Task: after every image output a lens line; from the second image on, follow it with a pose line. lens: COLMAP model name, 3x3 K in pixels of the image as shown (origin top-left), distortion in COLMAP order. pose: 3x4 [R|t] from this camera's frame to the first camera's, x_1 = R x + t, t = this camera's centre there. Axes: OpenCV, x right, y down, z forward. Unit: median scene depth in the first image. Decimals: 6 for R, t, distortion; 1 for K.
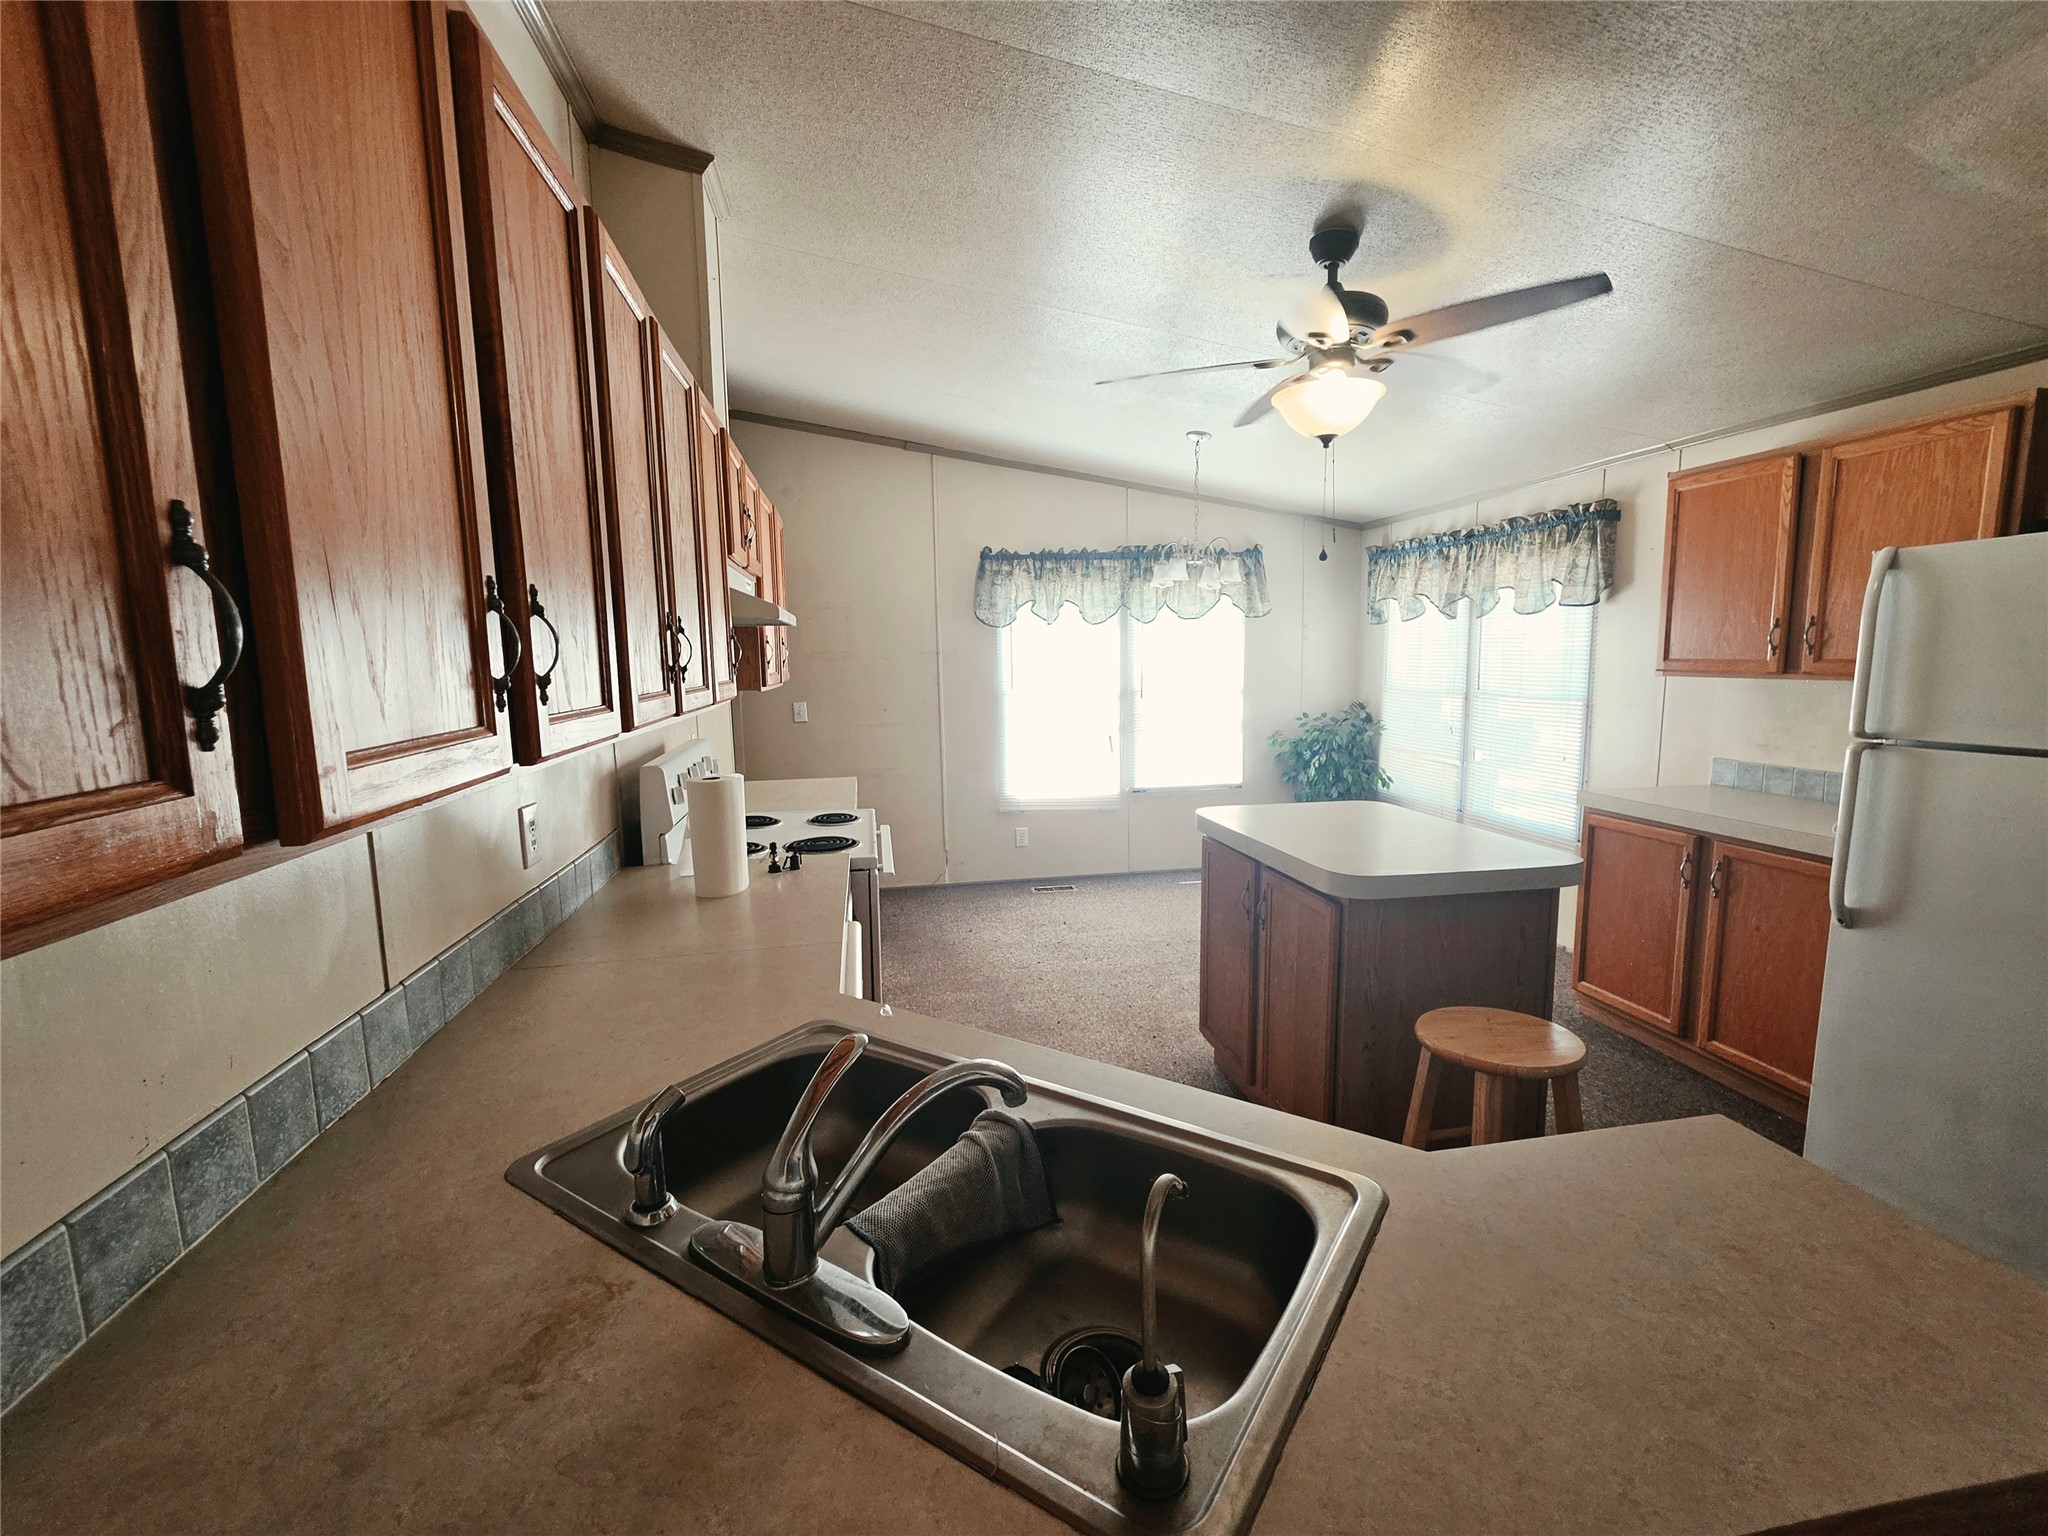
lens RADIAL K [[892.4, 0, 1021.6], [0, 892.4, 765.6], [0, 0, 1]] dist [0.000640, 0.000038]
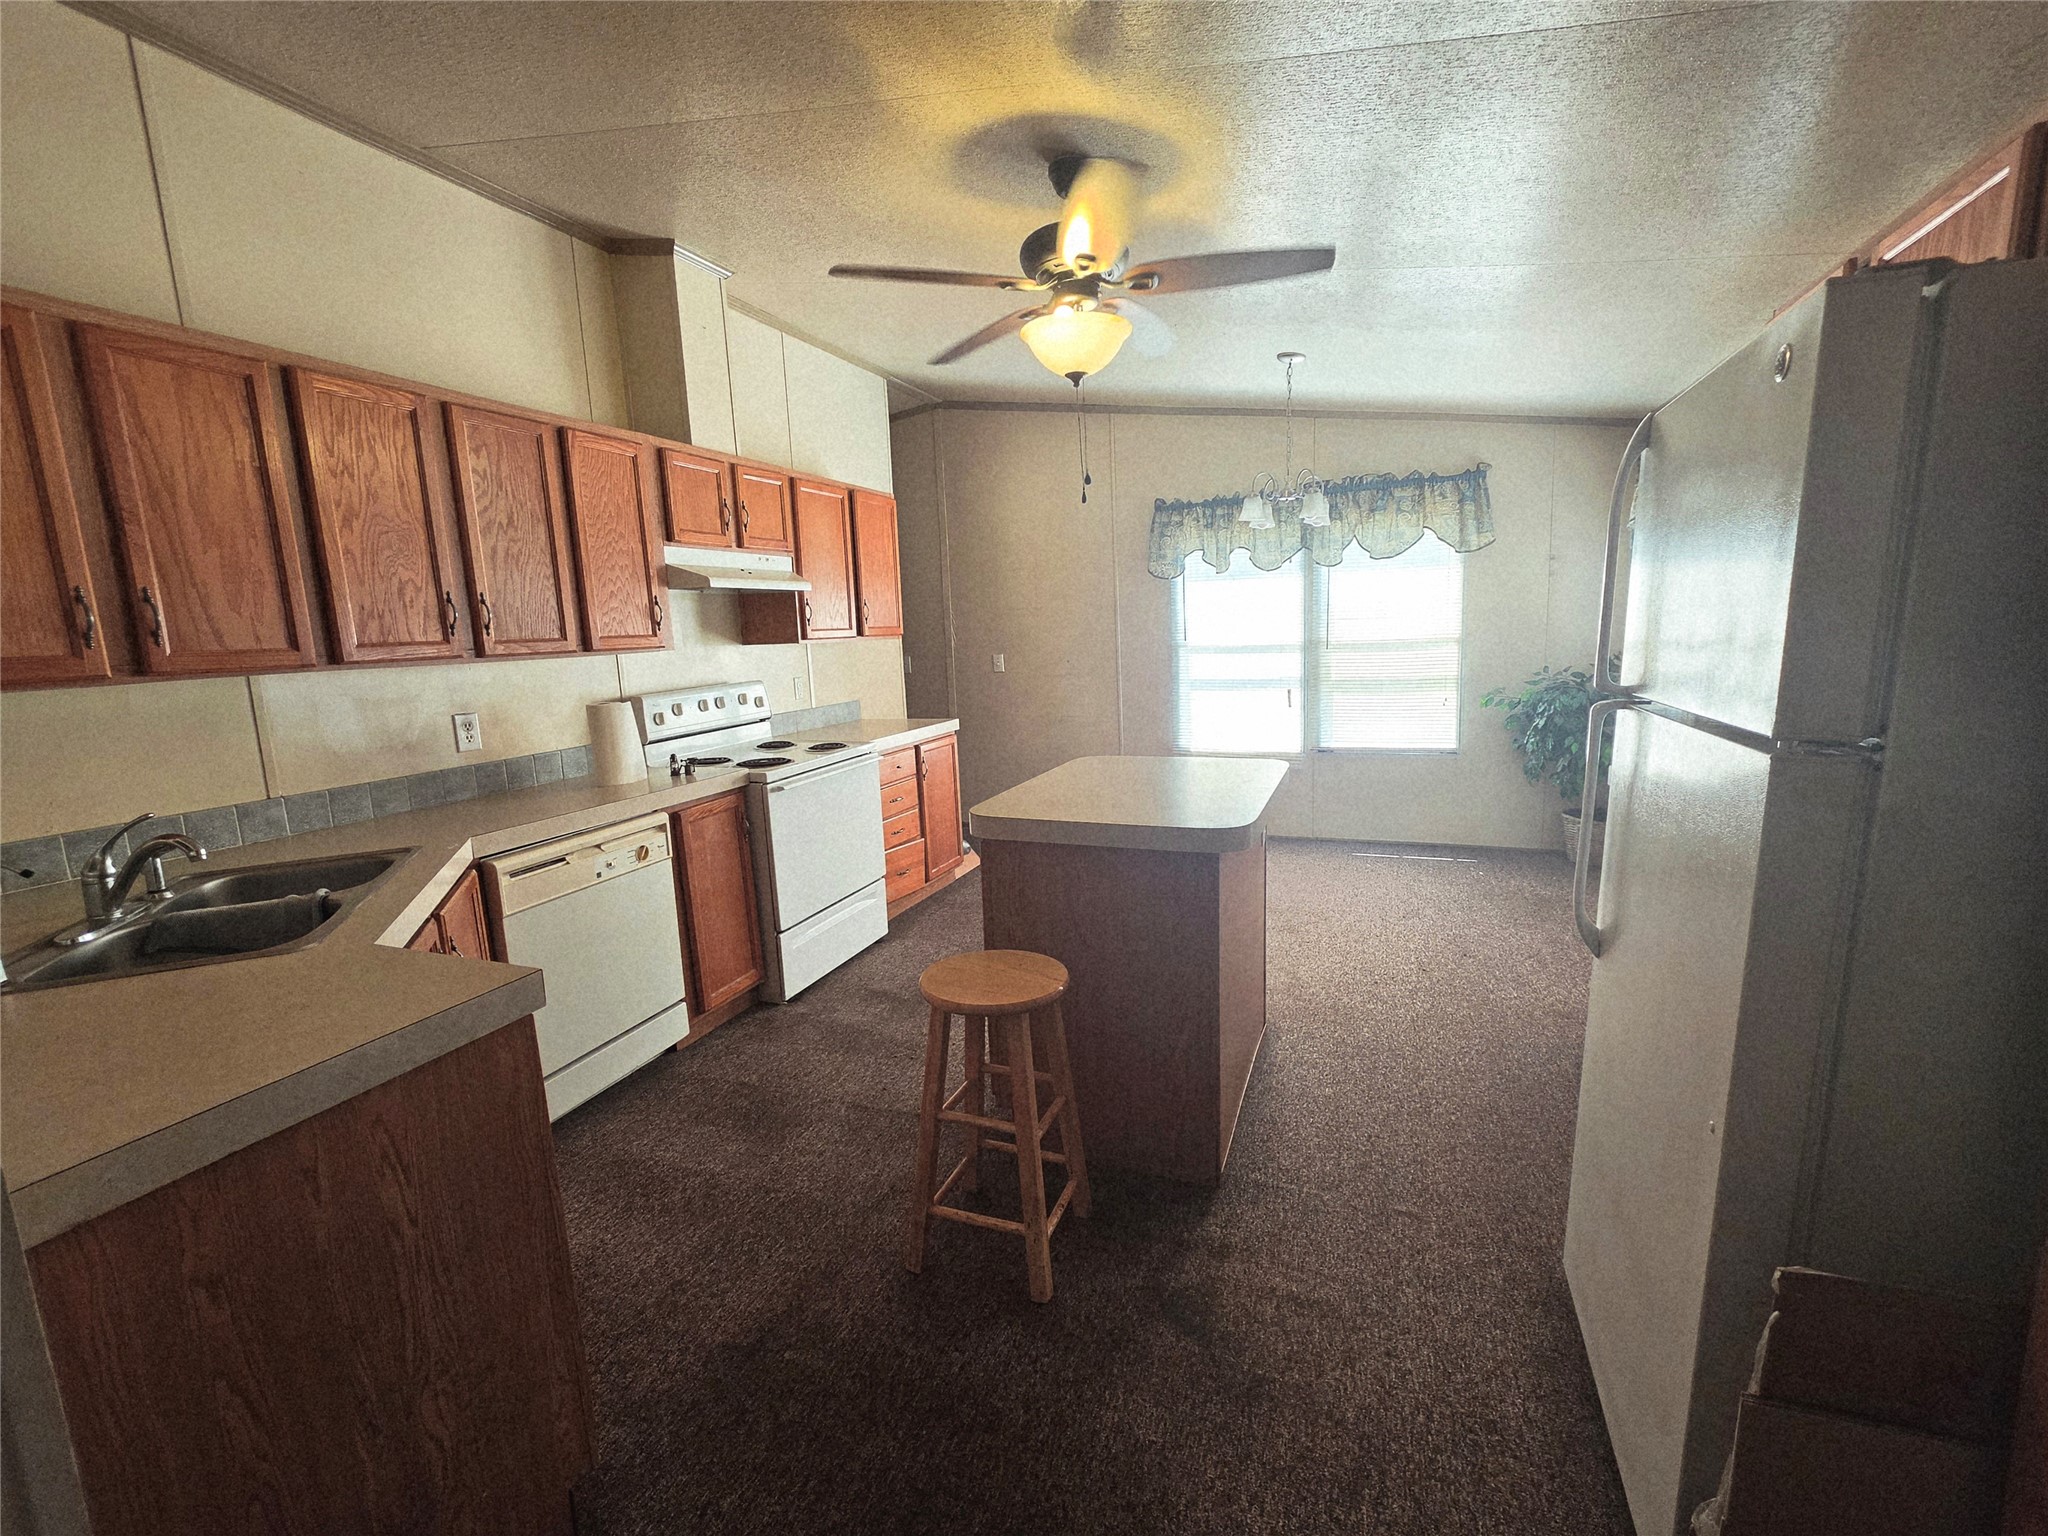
lens RADIAL K [[892.4, 0, 1021.6], [0, 892.4, 765.6], [0, 0, 1]] dist [0.000640, 0.000038]
pose [[0.848596, 0.061576, -0.525446, 0.377228], [-0.036427, 0.997647, 0.058083, 0.002165], [0.527786, -0.030149, 0.848842, 0.055843]]
